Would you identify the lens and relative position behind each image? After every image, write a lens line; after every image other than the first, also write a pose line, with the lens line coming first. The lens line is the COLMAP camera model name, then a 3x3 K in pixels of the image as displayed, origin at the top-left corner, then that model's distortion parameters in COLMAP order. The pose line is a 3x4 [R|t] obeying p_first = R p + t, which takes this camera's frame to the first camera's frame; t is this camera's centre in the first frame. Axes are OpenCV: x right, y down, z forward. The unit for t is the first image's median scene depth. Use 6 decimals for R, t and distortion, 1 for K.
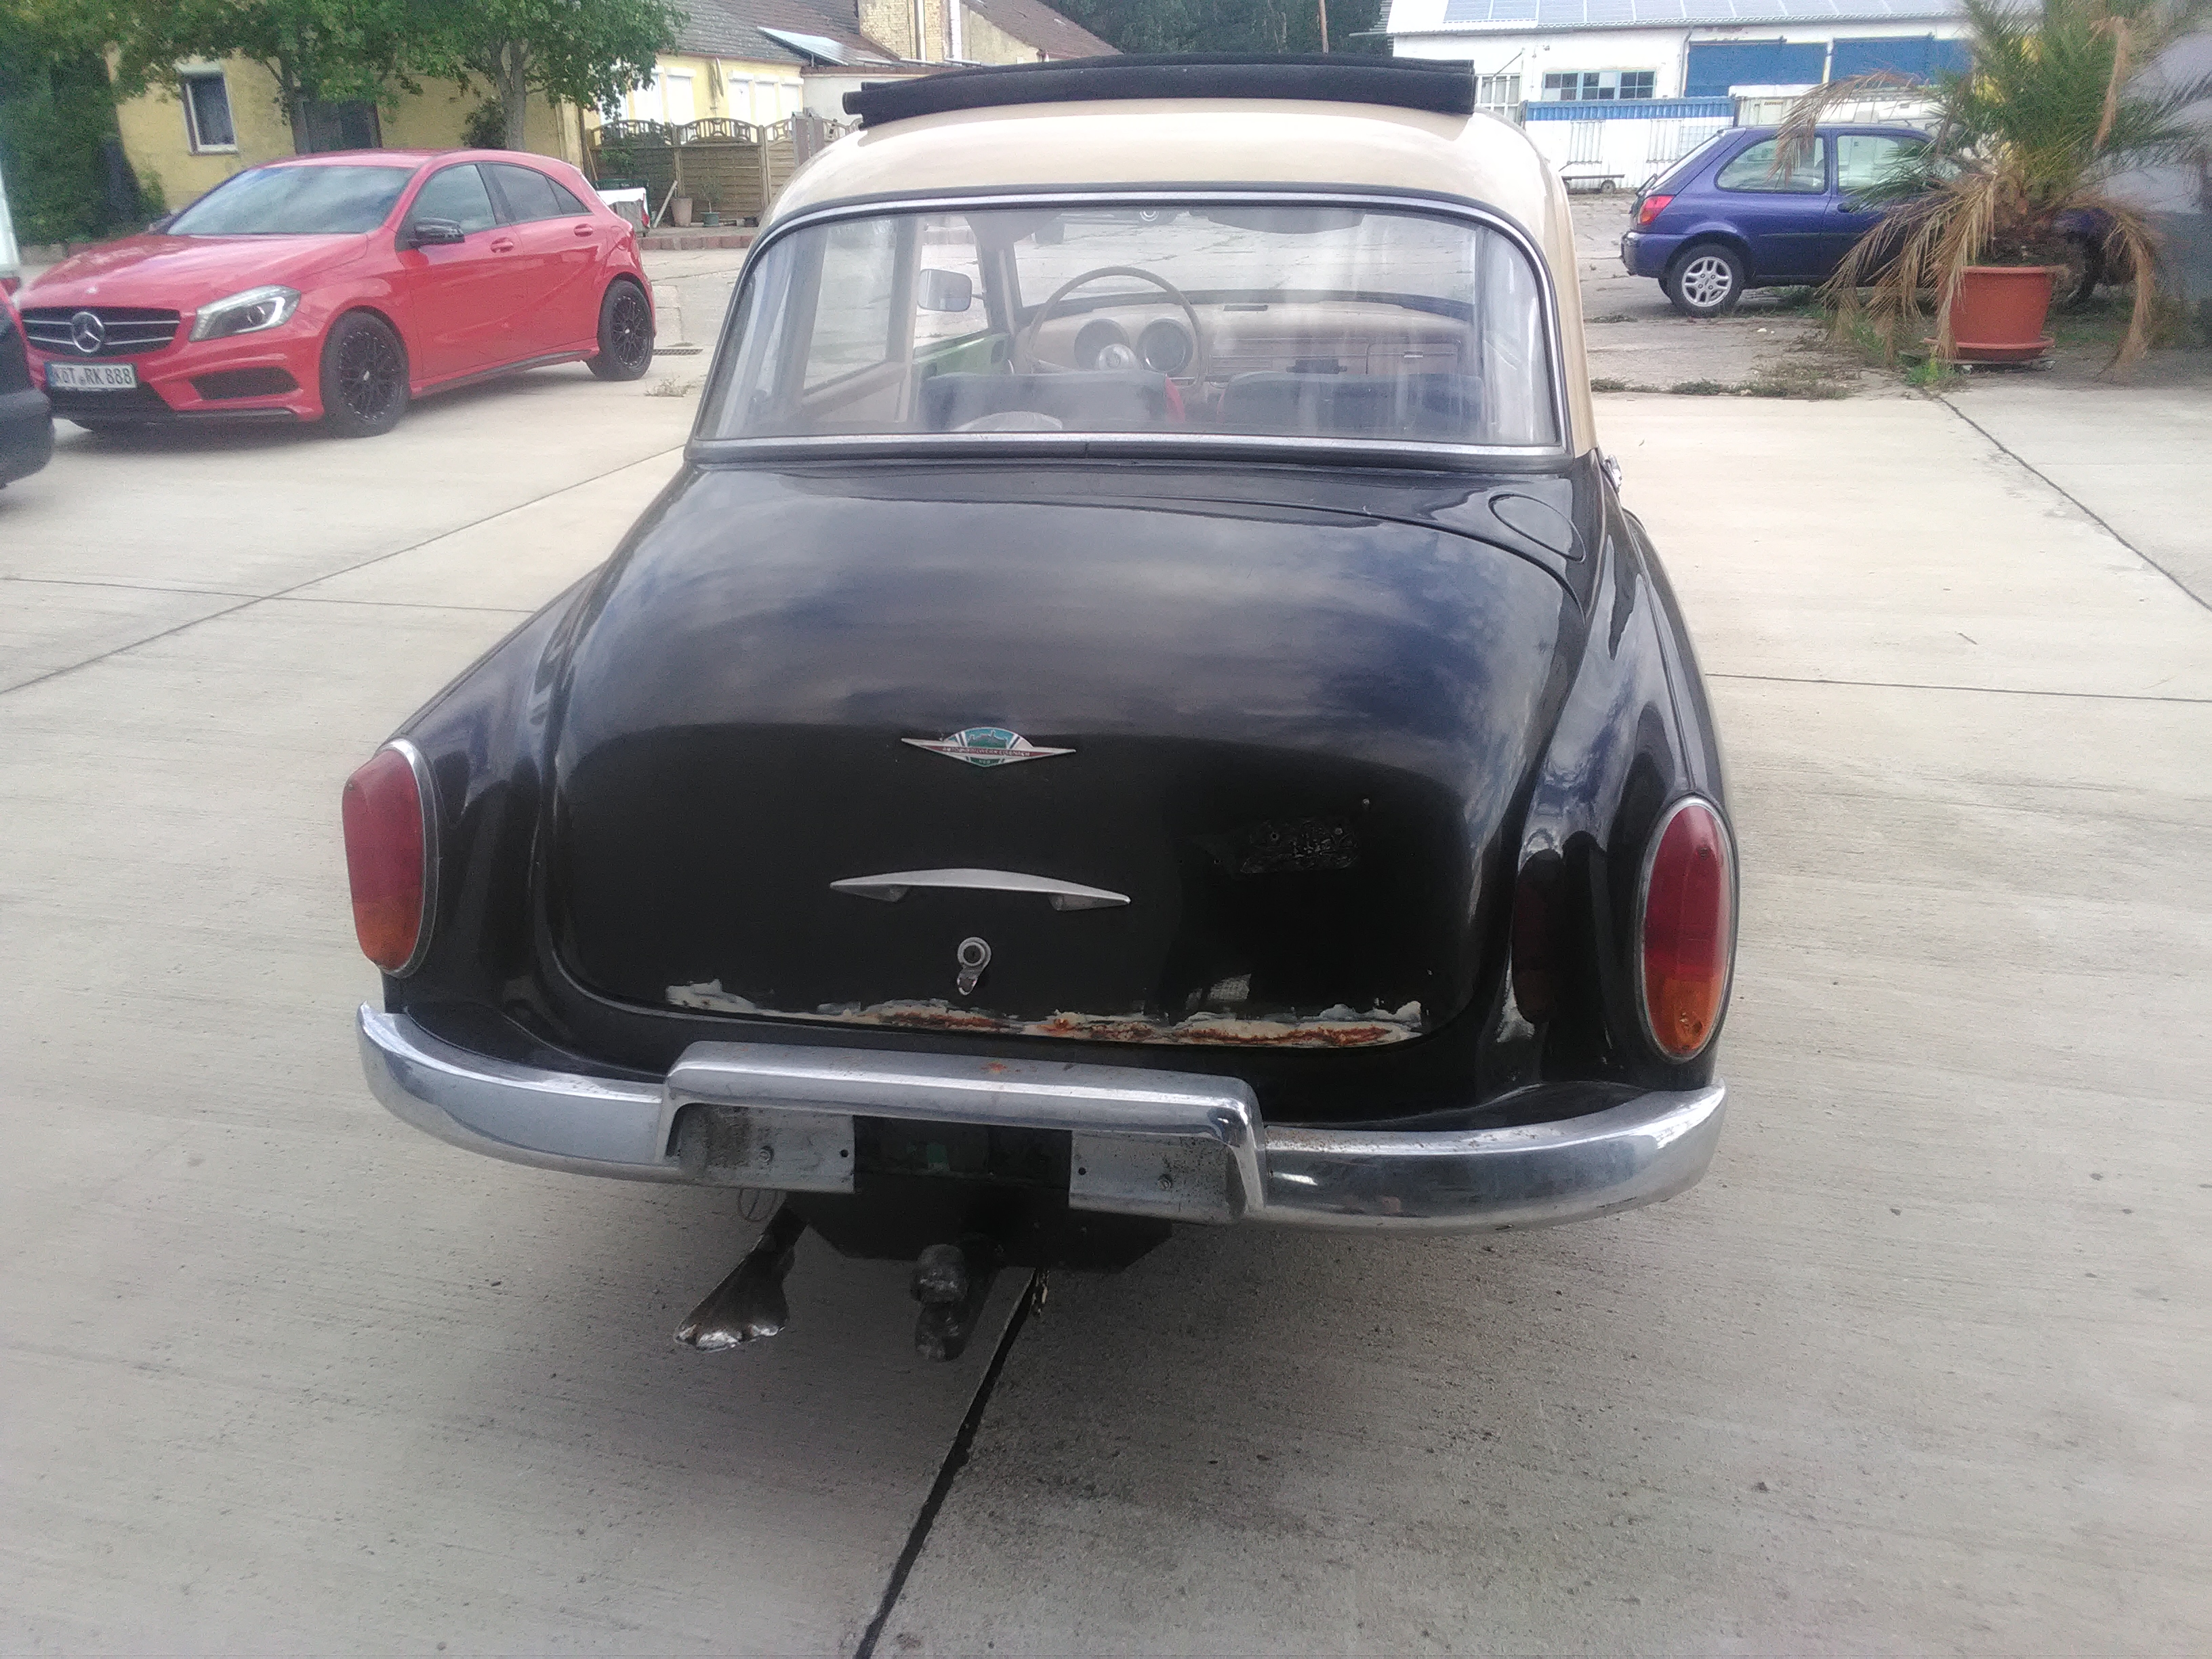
lens RADIAL K [[1728.5, 0, 1088.1], [0, 1728.5, 831.0], [0, 0, 1]] dist [0.049210, -0.088237]
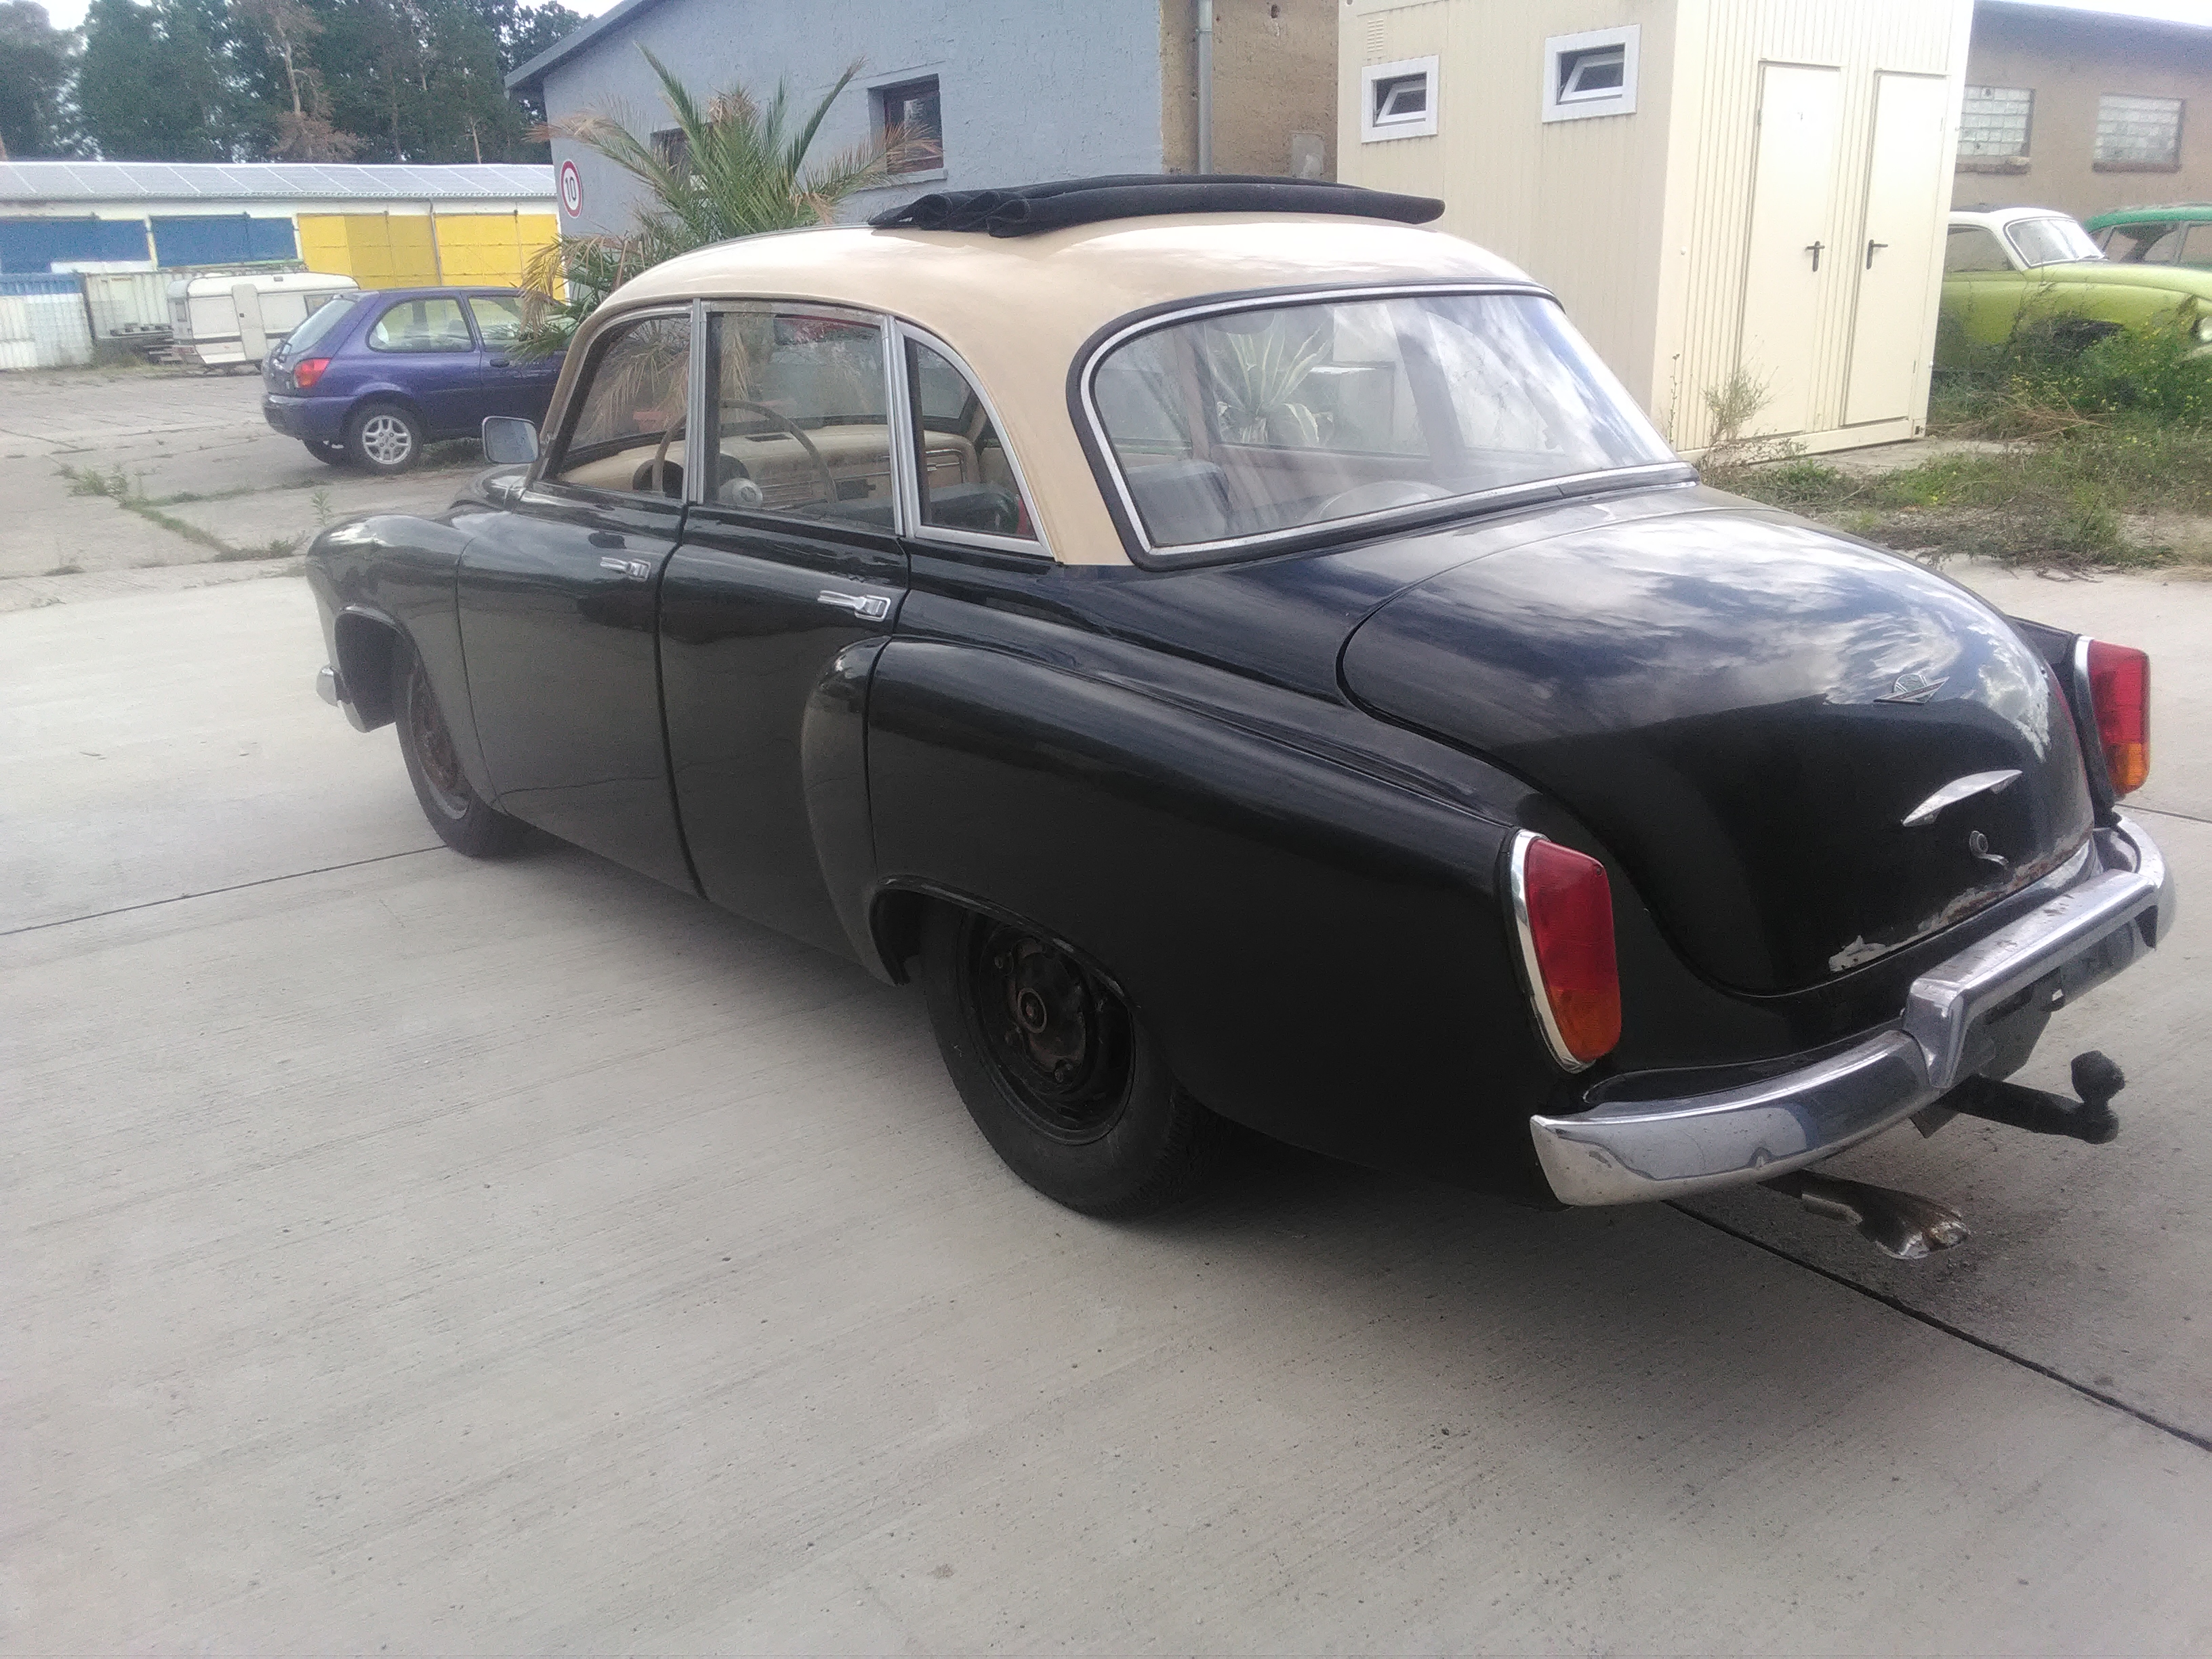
lens RADIAL K [[1728.5, 0, 1088.1], [0, 1728.5, 831.0], [0, 0, 1]] dist [0.049210, -0.088237]
pose [[0.646418, -0.232769, 0.726610, -0.165653], [0.296945, 0.953995, 0.041439, -0.021595], [-0.702829, 0.188976, 0.685799, 0.069094]]
